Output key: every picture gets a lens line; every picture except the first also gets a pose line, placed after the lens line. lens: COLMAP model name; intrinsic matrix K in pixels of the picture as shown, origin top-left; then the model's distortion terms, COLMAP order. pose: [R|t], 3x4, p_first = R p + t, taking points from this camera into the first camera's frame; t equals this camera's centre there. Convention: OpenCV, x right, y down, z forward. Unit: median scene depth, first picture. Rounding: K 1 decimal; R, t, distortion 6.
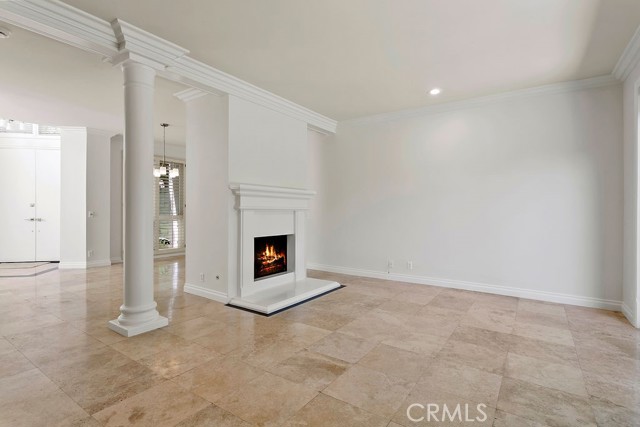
lens RADIAL K [[317.5, 0, 319.5], [0, 317.5, 208.6], [0, 0, 1]] dist [-0.009741, -0.000031]
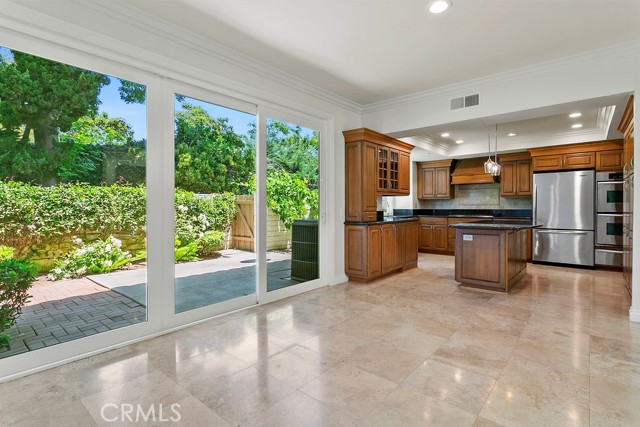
lens RADIAL K [[317.5, 0, 322.5], [0, 317.5, 213.9], [0, 0, 1]] dist [-0.009741, -0.000031]
pose [[-0.995326, -0.001827, 0.096557, 0.355312], [-0.000497, 0.999905, 0.013800, 0.020049], [-0.096573, 0.013688, -0.995232, 2.077219]]
